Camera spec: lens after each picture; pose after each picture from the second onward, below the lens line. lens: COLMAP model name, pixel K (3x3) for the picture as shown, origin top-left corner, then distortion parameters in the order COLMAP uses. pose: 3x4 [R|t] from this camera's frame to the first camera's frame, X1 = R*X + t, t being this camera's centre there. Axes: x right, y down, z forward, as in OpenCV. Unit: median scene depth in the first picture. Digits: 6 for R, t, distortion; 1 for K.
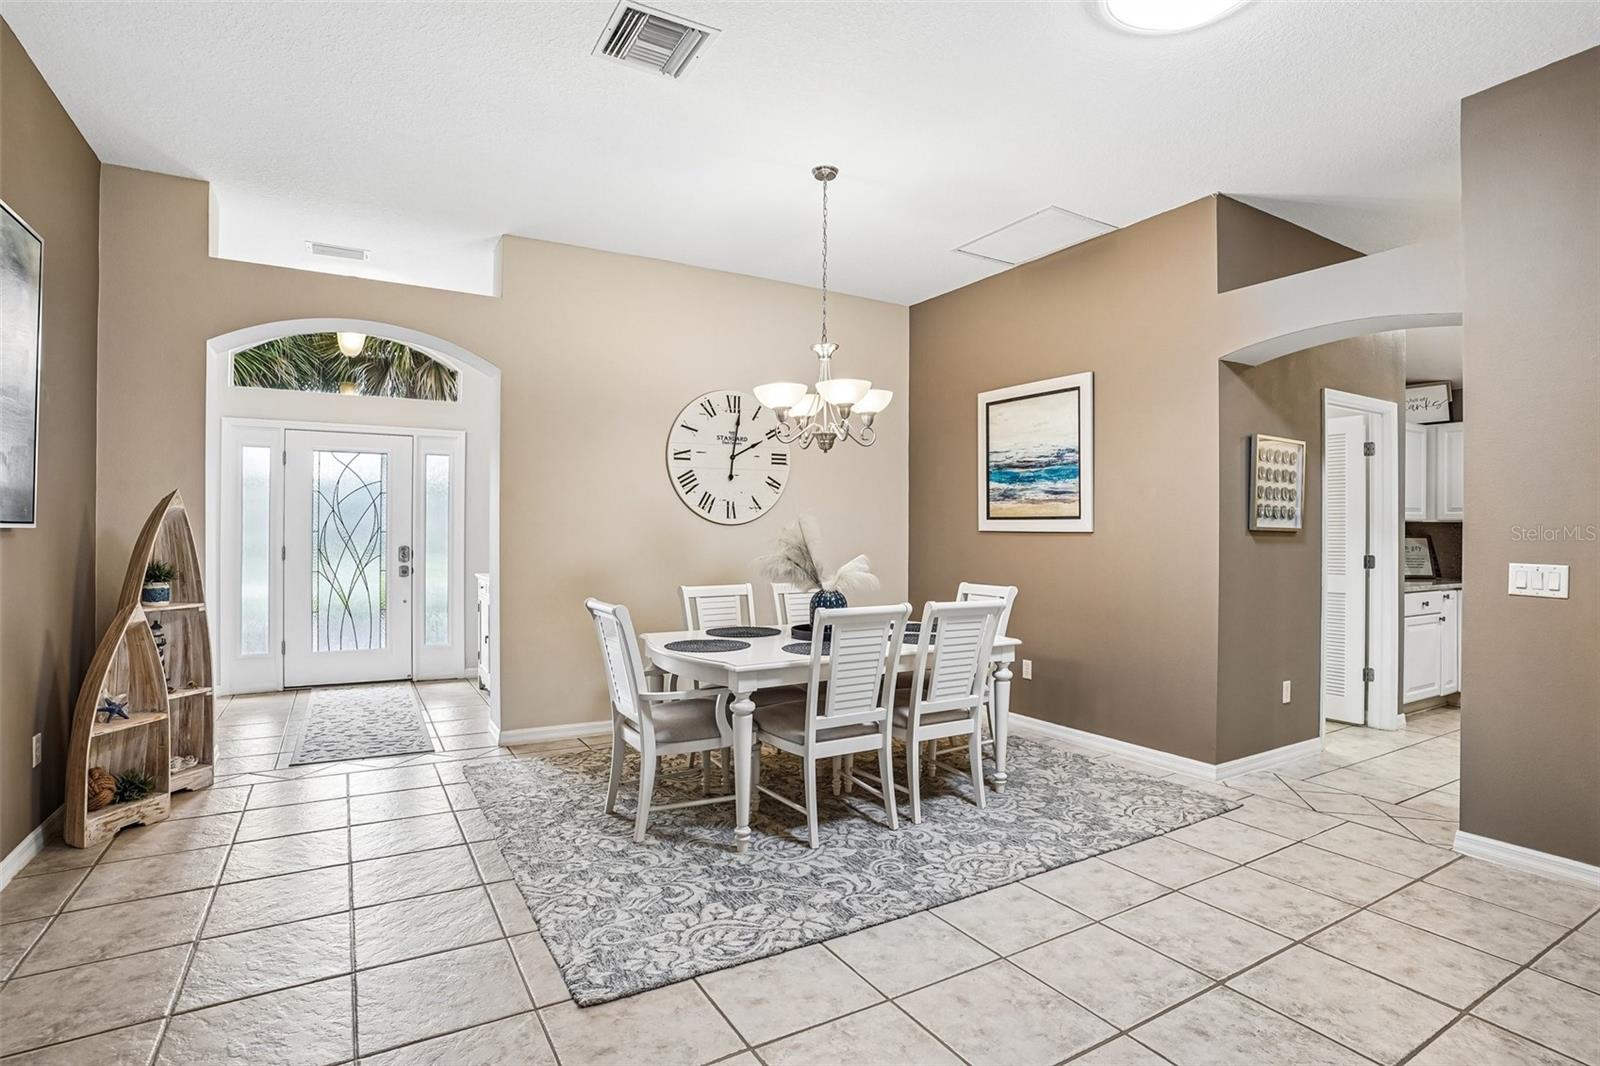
lens RADIAL K [[784.8, 0, 793.4], [0, 784.8, 535.7], [0, 0, 1]] dist [-0.085909, 0.036123]
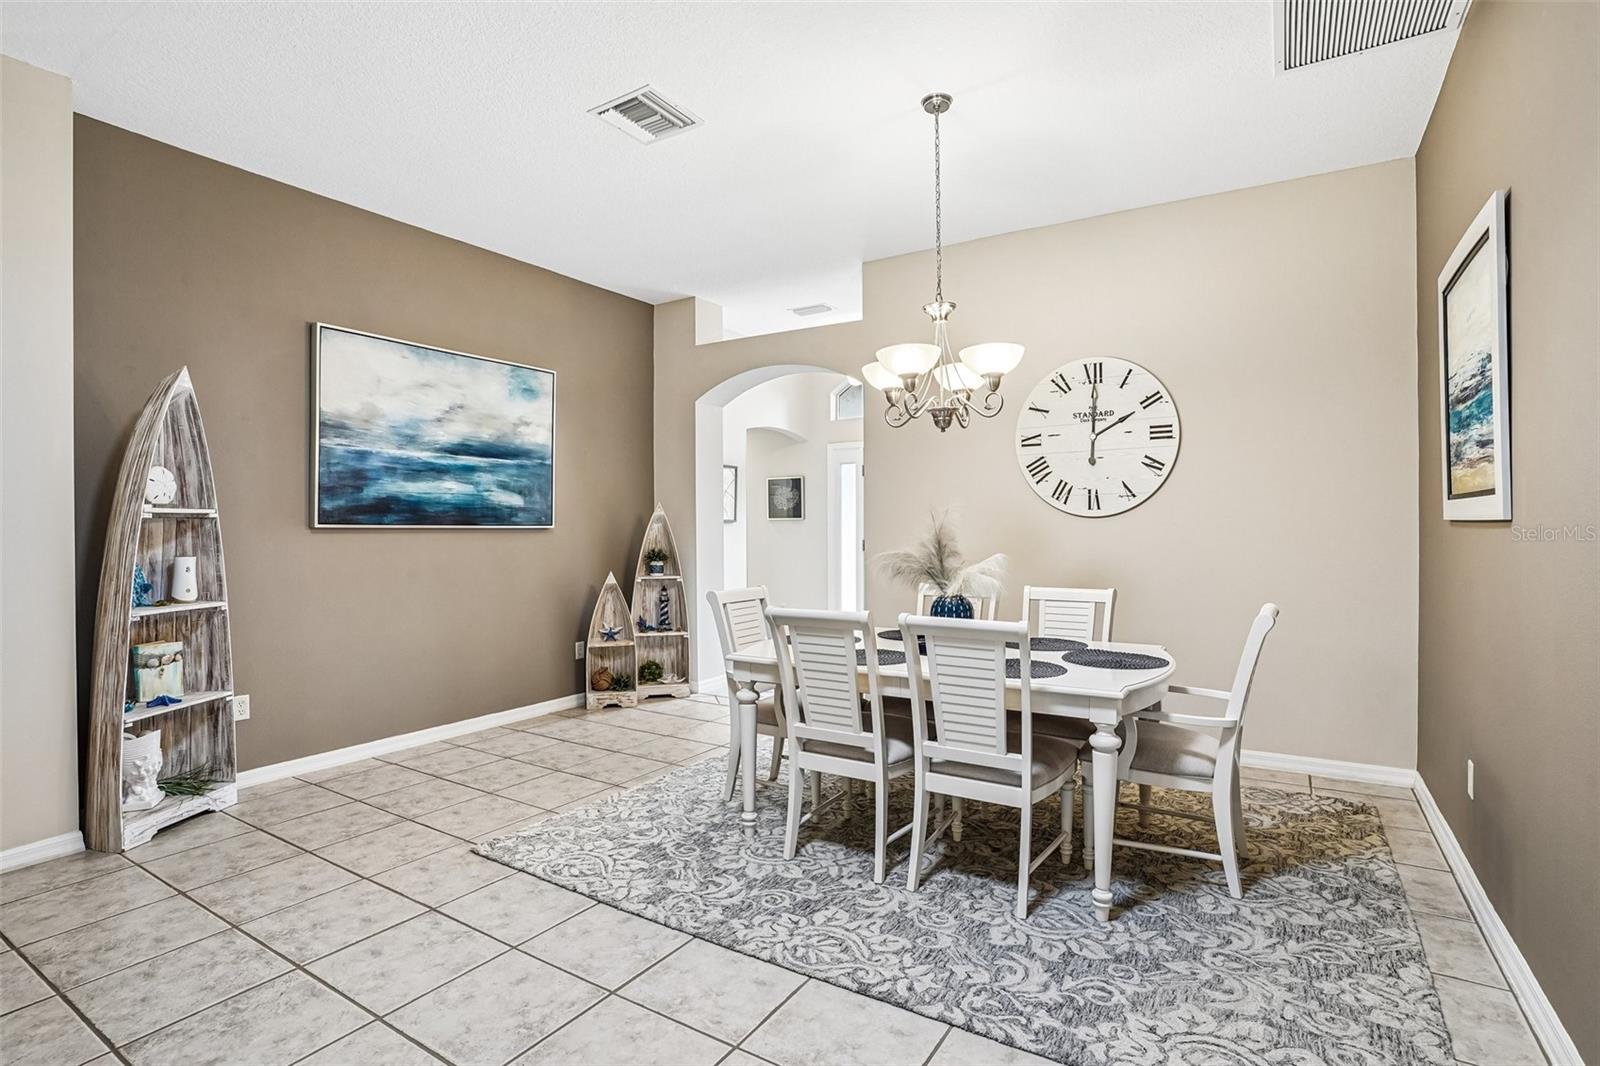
lens RADIAL K [[791.2, 0, 807.6], [0, 791.2, 533.5], [0, 0, 1]] dist [-0.079369, 0.037605]
pose [[0.467710, -0.000467, -0.883882, 0.701082], [0.002870, 0.999995, 0.000991, 0.002399], [0.883877, -0.003000, 0.467709, 0.455139]]
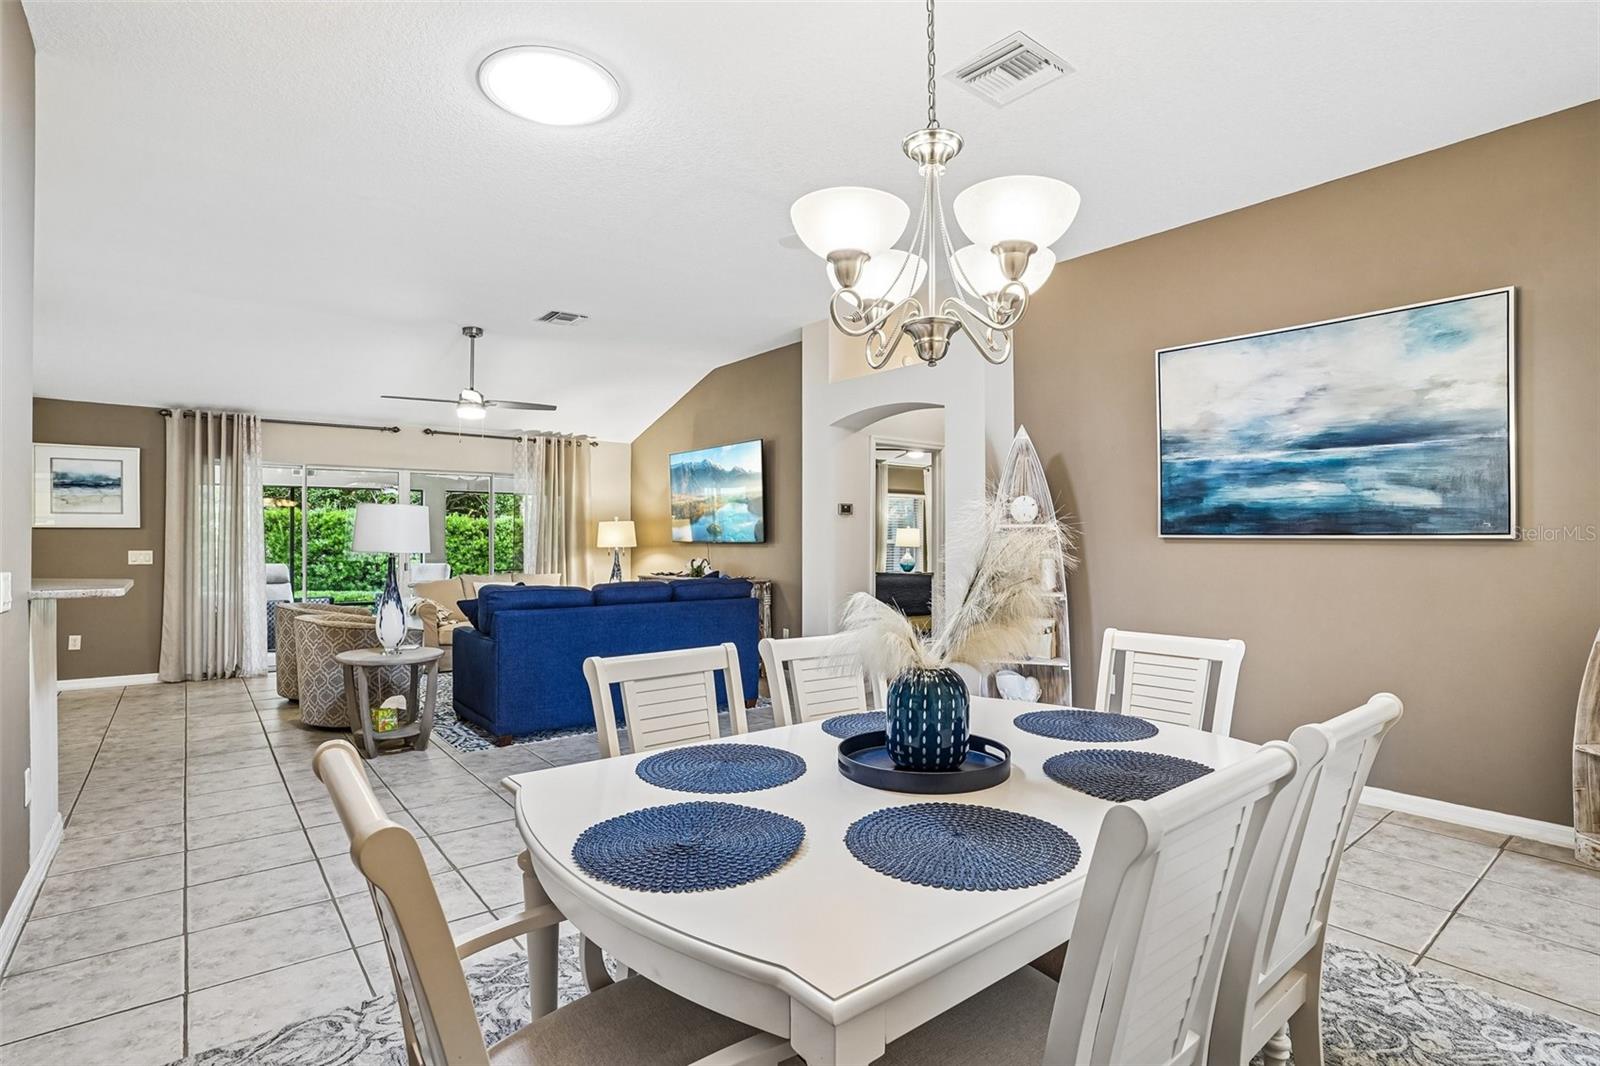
lens RADIAL K [[784.8, 0, 793.4], [0, 784.8, 535.7], [0, 0, 1]] dist [-0.085909, 0.036123]
pose [[-0.989709, -0.004489, -0.143022, 0.176365], [-0.004704, 0.999988, 0.001167, -0.007895], [0.143015, 0.001827, -0.989719, 1.386692]]
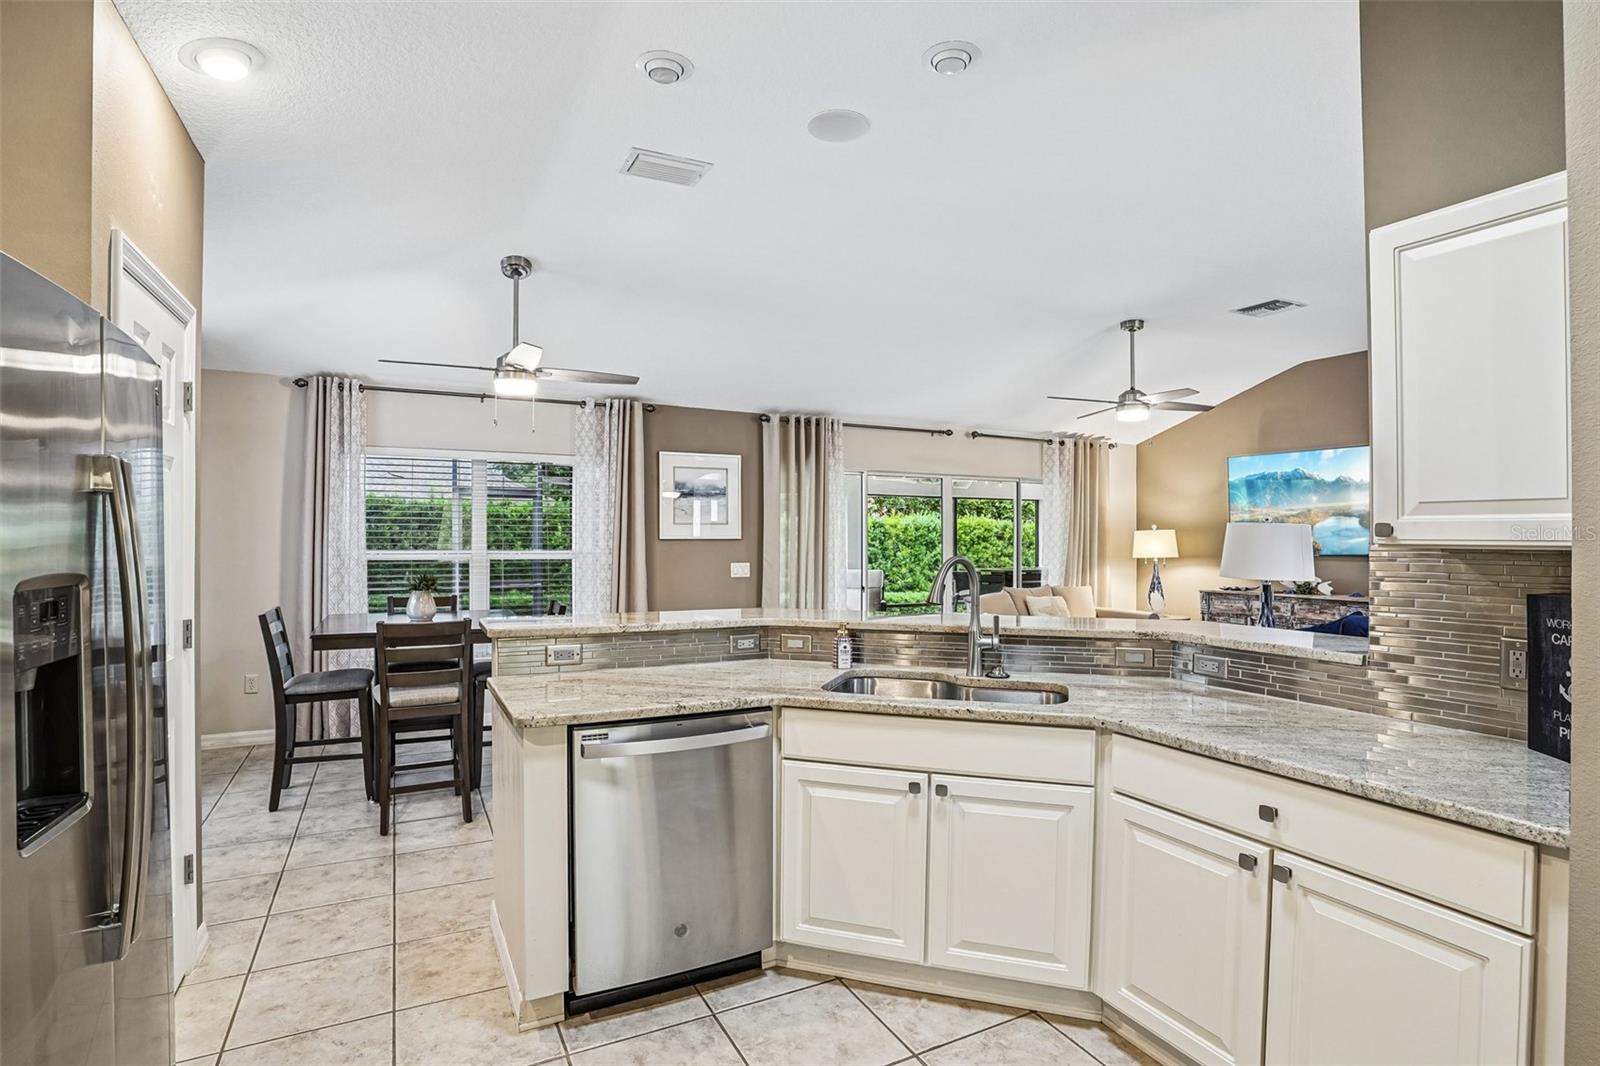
lens RADIAL K [[786.1, 0, 794.9], [0, 786.1, 528.9], [0, 0, 1]] dist [-0.108167, 0.050818]
pose [[-0.997774, -0.008835, 0.066096, 1.176157], [-0.008923, 0.999960, -0.001044, -0.037098], [-0.066085, -0.001631, -0.997813, 1.182431]]
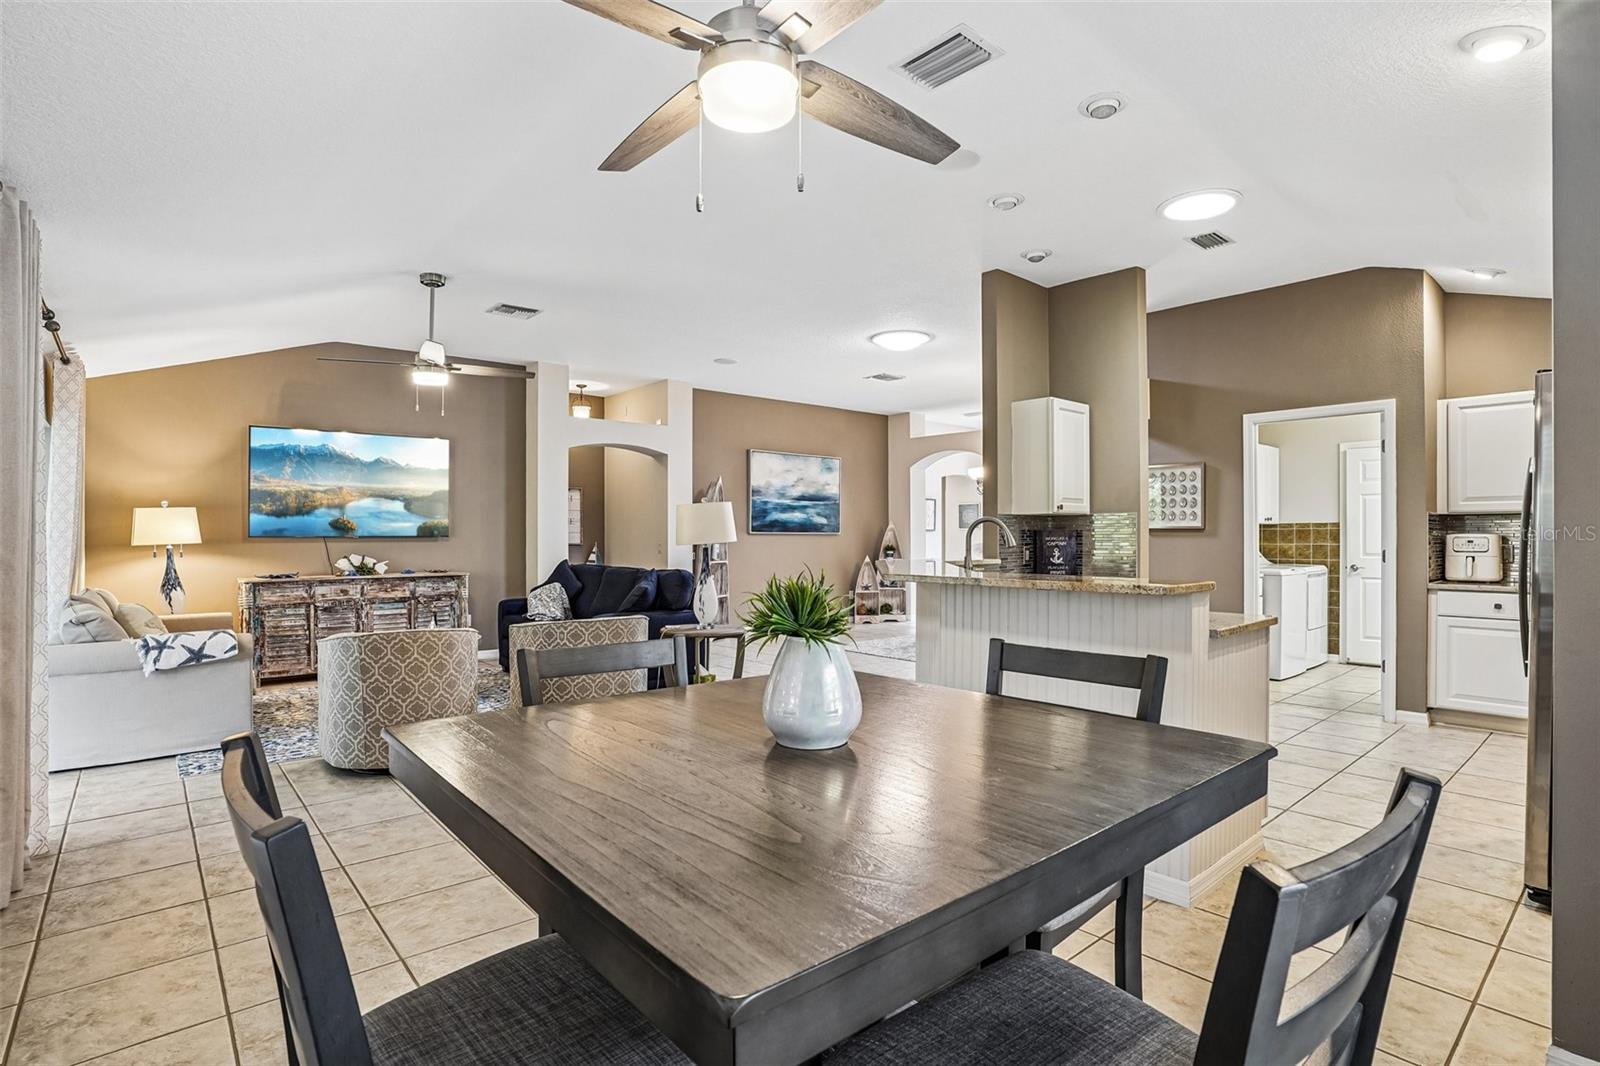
lens RADIAL K [[784.8, 0, 793.4], [0, 784.8, 535.7], [0, 0, 1]] dist [-0.085909, 0.036123]
pose [[0.165446, -0.005474, -0.986204, 2.039485], [-0.001606, 0.999982, -0.005820, 0.016447], [0.986217, 0.002547, 0.165435, 0.072207]]
